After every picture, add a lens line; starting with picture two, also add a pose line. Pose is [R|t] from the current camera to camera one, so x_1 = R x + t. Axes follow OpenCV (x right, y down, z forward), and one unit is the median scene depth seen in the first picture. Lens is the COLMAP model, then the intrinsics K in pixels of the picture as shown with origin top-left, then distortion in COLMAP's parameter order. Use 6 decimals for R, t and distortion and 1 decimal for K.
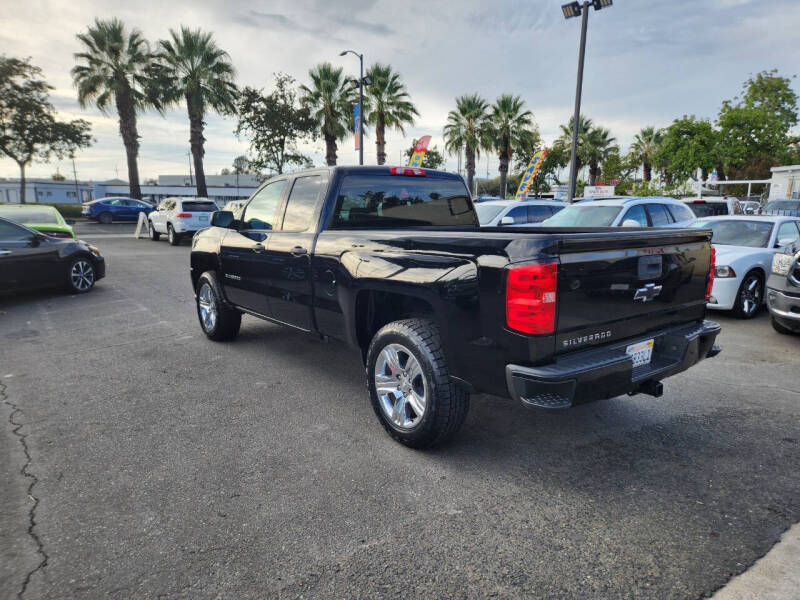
lens RADIAL K [[535.1, 0, 412.1], [0, 535.1, 297.9], [0, 0, 1]] dist [0.070752, -0.056177]
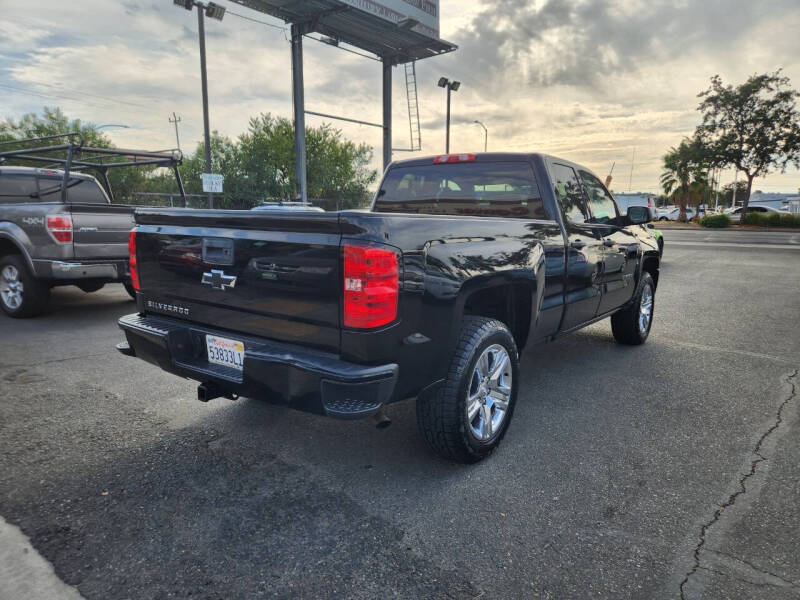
lens RADIAL K [[532.9, 0, 406.0], [0, 532.9, 294.7], [0, 0, 1]] dist [0.071600, -0.056972]
pose [[0.247144, 0.144756, -0.958105, 0.161474], [-0.172852, 0.979505, 0.103402, -0.015491], [0.953437, 0.140056, 0.267100, 0.127960]]
